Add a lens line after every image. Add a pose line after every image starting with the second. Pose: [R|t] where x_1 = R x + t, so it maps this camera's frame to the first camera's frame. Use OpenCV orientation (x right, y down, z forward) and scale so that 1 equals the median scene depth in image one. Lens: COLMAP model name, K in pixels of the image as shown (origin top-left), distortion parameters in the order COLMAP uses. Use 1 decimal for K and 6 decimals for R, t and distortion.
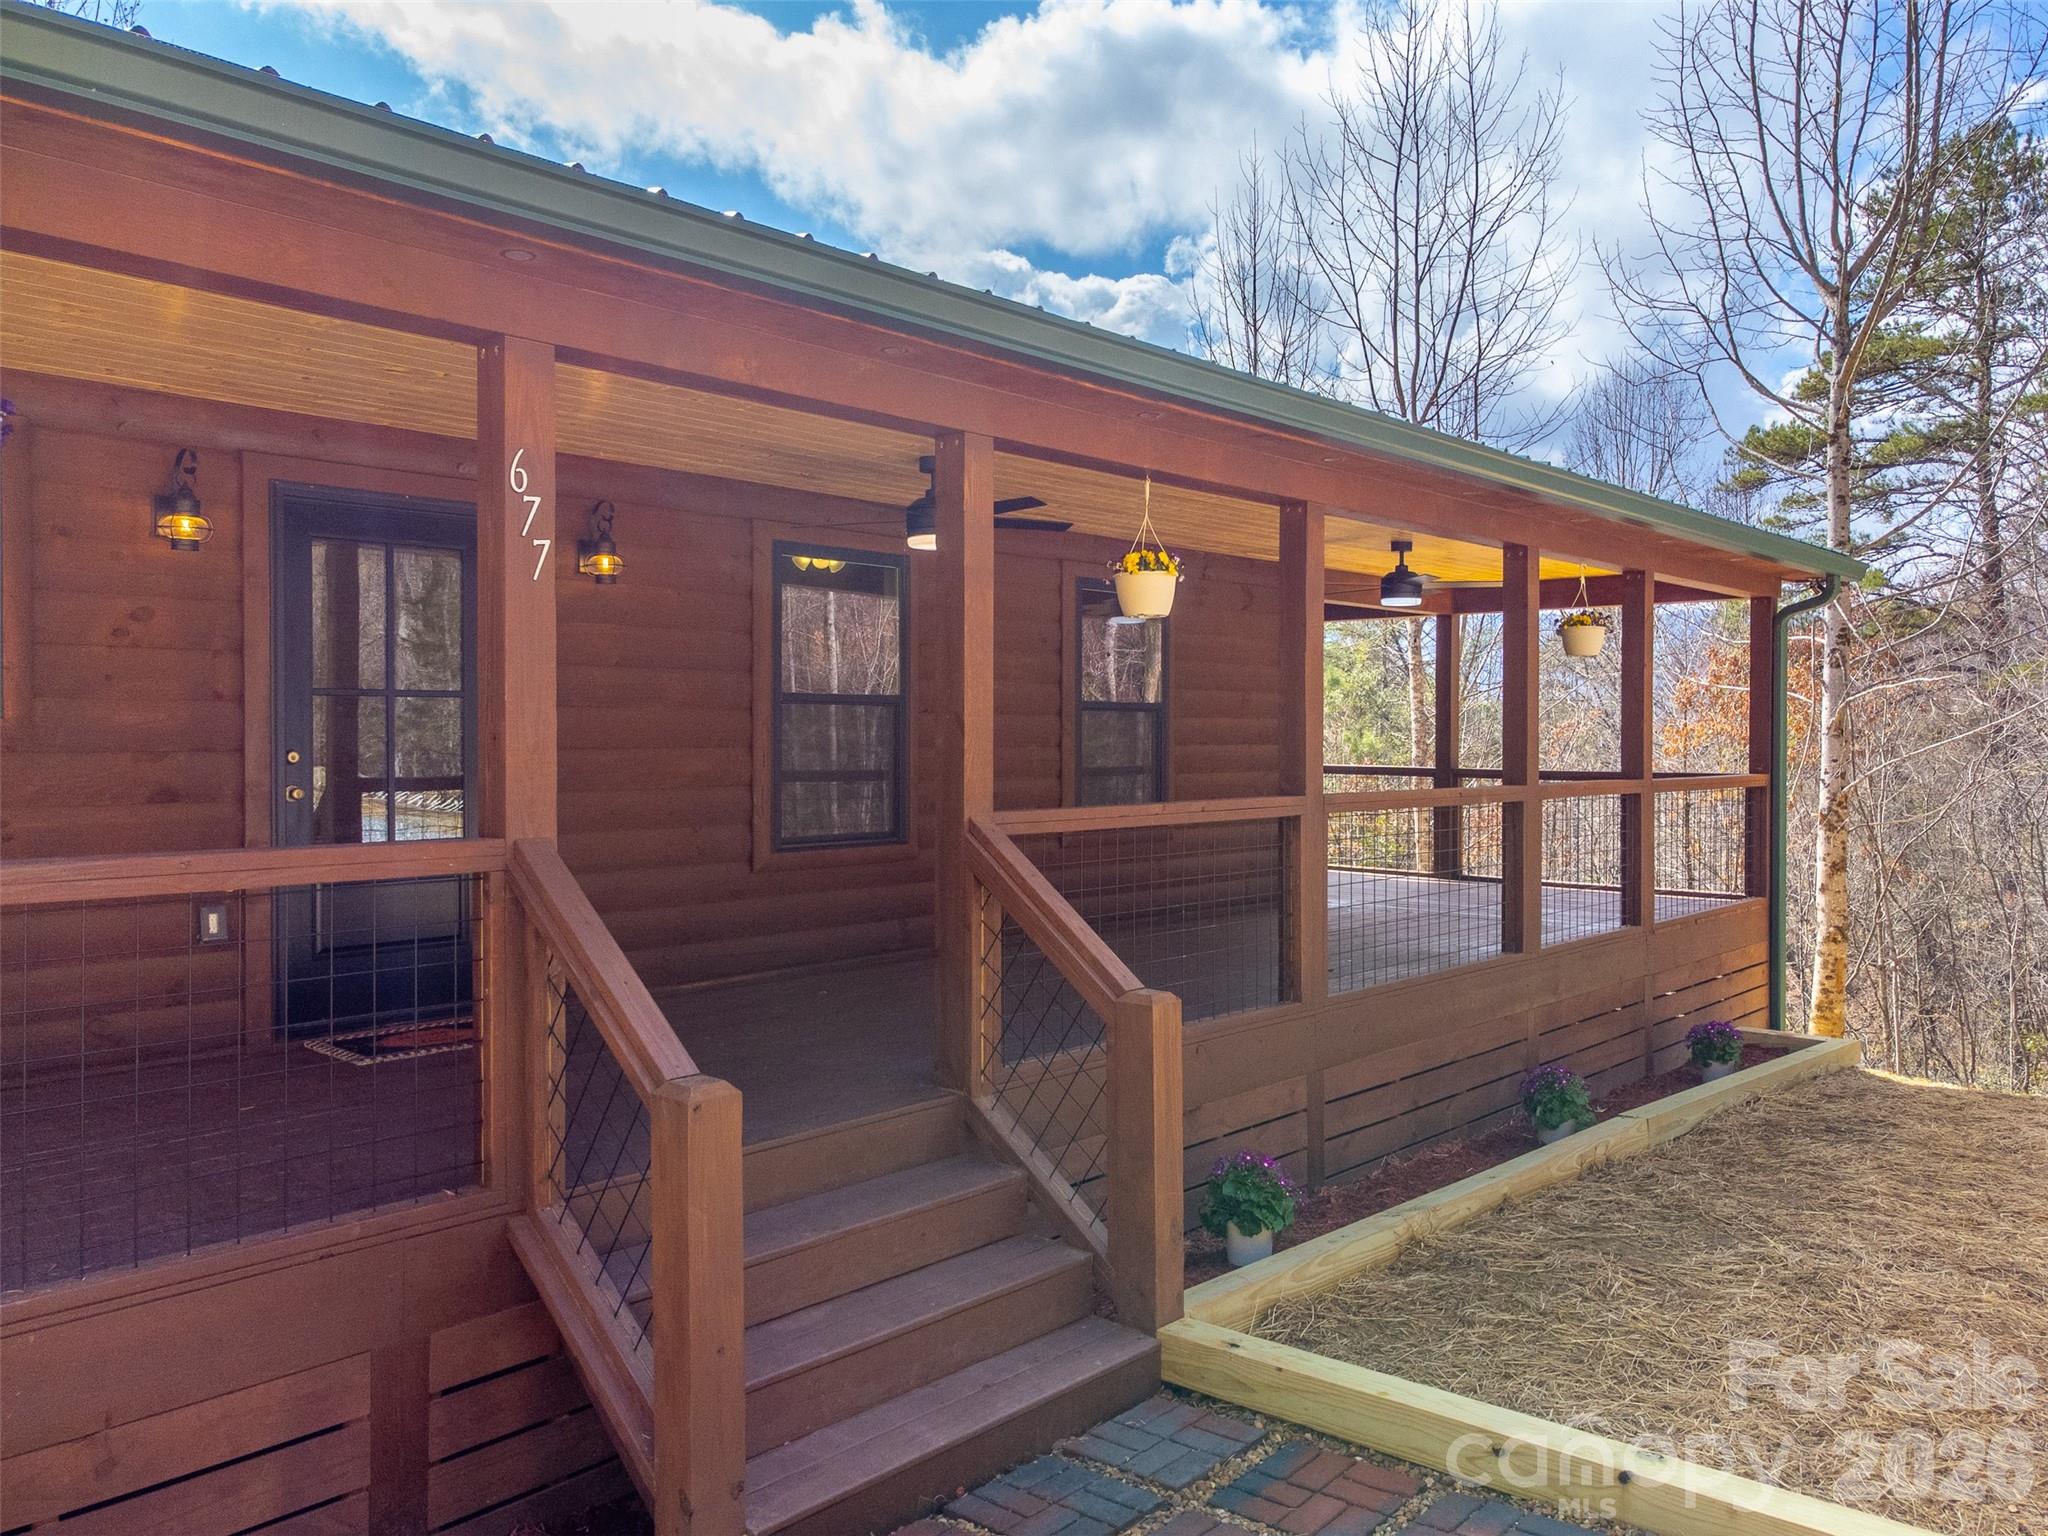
lens RADIAL K [[1584.7, 0, 984.5], [0, 1584.7, 763.5], [0, 0, 1]] dist [0.015970, 0.000529]
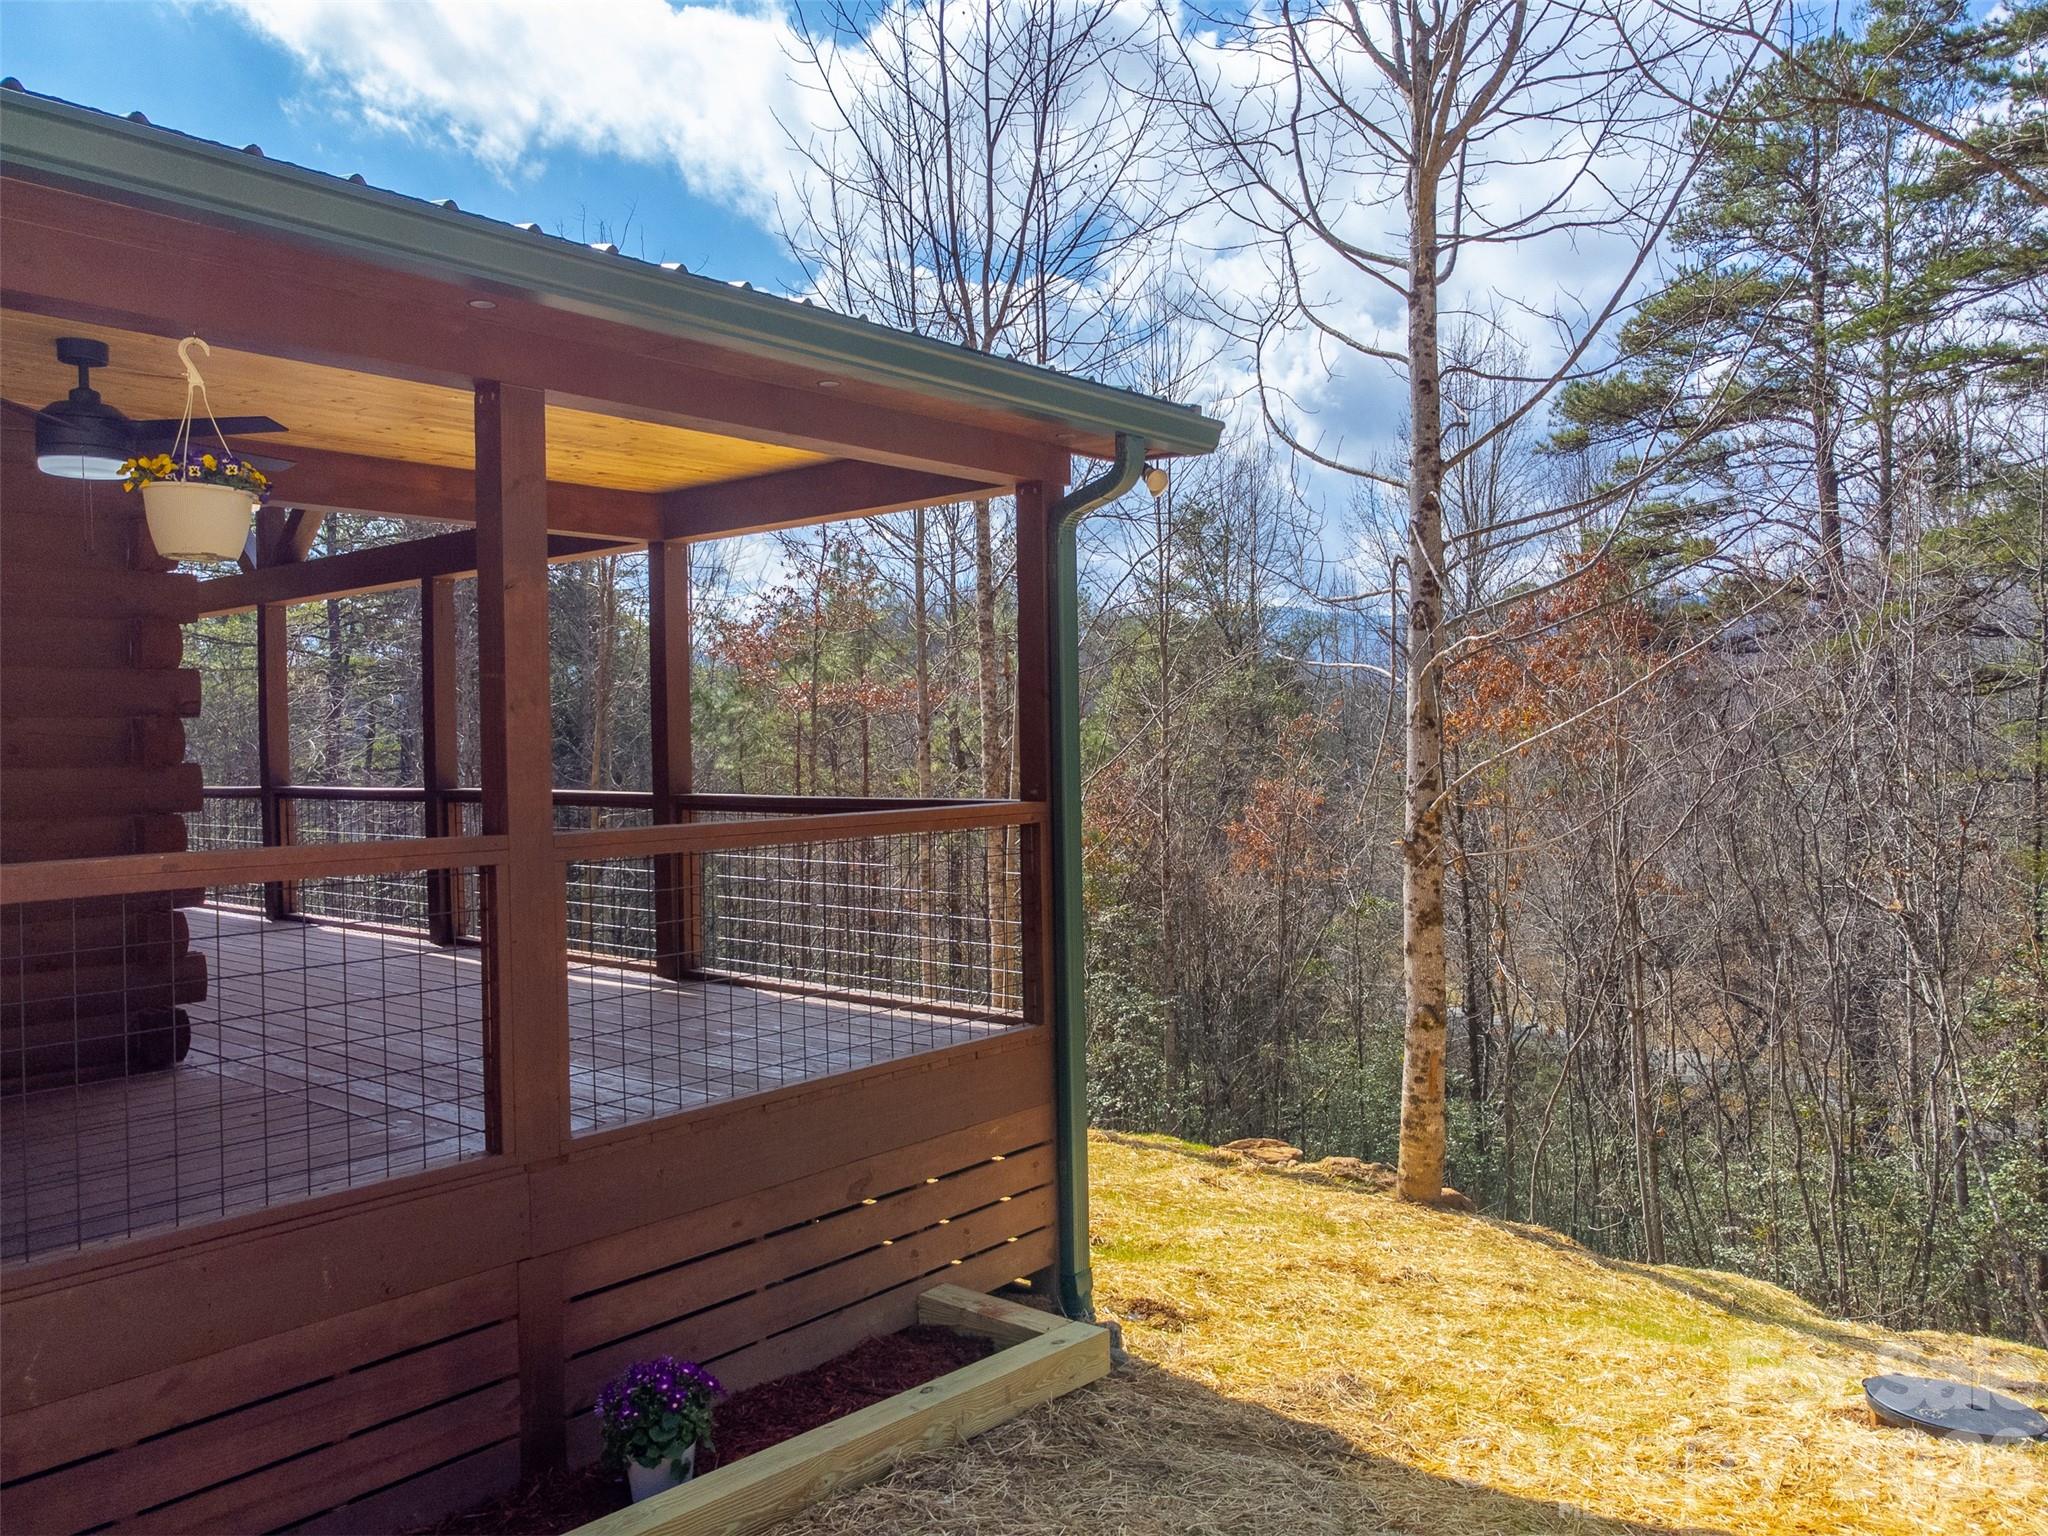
lens RADIAL K [[1584.7, 0, 984.5], [0, 1584.7, 763.5], [0, 0, 1]] dist [0.015970, 0.000529]
pose [[0.999179, -0.021592, 0.034293, 0.333762], [0.021726, 0.999758, -0.003538, -0.003734], [-0.034208, 0.004280, 0.999406, 0.332560]]
